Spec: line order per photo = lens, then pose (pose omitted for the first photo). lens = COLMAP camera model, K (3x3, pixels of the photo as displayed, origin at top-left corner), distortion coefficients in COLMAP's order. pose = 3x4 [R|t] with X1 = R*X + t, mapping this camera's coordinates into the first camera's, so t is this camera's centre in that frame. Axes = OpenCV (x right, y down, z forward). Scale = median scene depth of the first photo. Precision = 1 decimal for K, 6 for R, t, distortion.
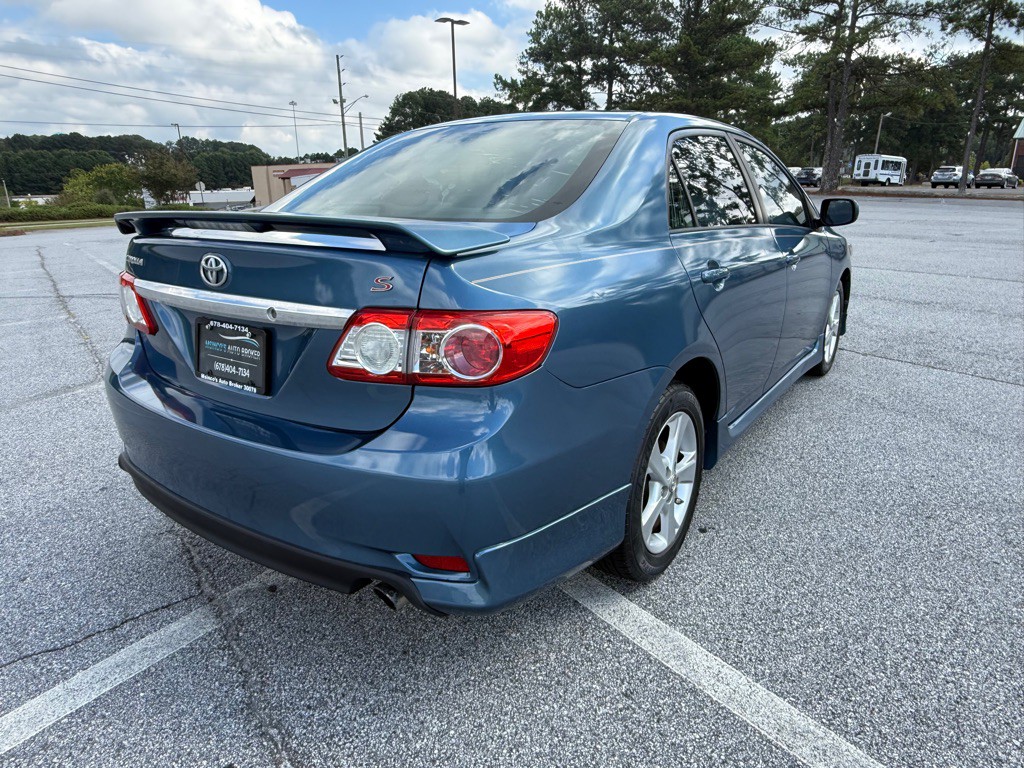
lens RADIAL K [[657.3, 0, 512.0], [0, 657.3, 384.0], [0, 0, 1]] dist [0.001571, 0.000232]
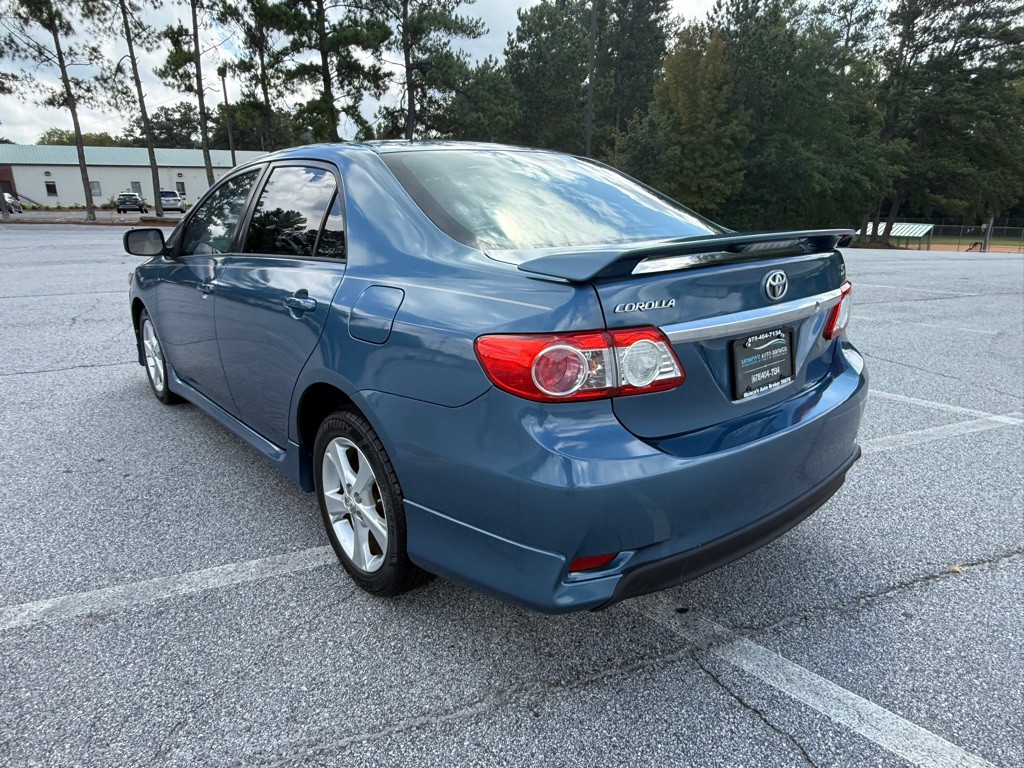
lens RADIAL K [[657.3, 0, 512.0], [0, 657.3, 384.0], [0, 0, 1]] dist [0.001787, 0.003296]
pose [[0.253270, -0.257029, 0.932626, -0.082522], [0.289412, 0.940037, 0.180476, -0.017346], [-0.923090, 0.224204, 0.312470, 0.055056]]
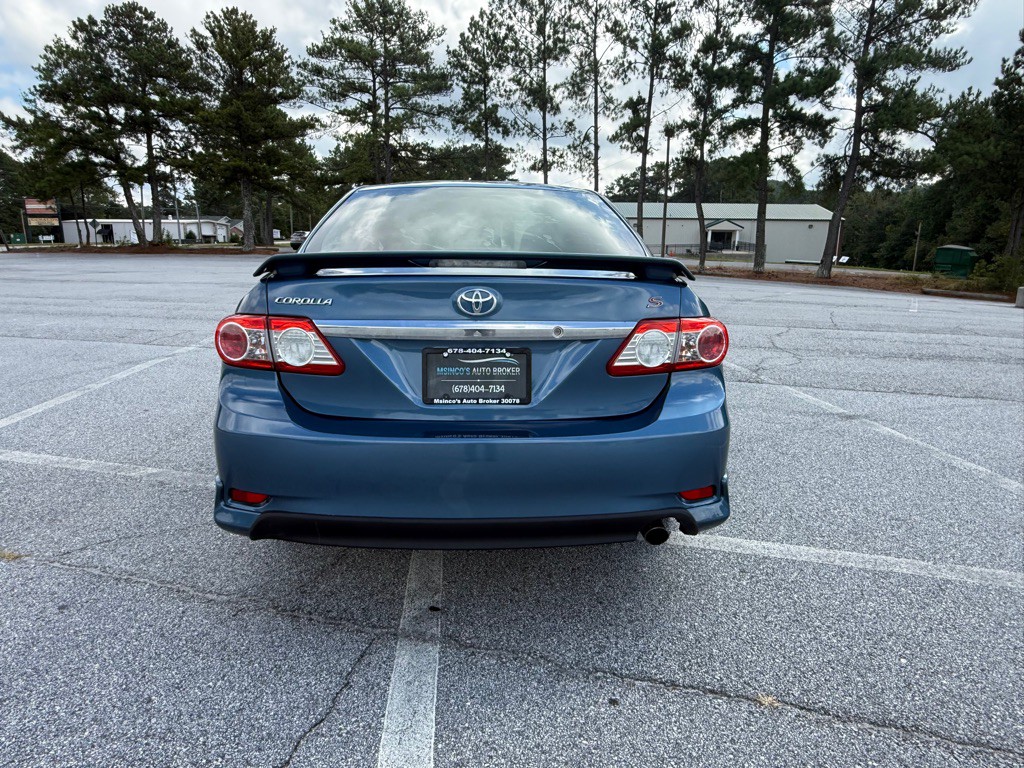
lens RADIAL K [[657.3, 0, 512.0], [0, 657.3, 384.0], [0, 0, 1]] dist [0.001571, 0.000232]
pose [[0.787970, -0.105454, 0.606616, -0.055944], [0.159135, 0.986629, -0.035195, 0.000968], [-0.594794, 0.124266, 0.794215, 0.003416]]
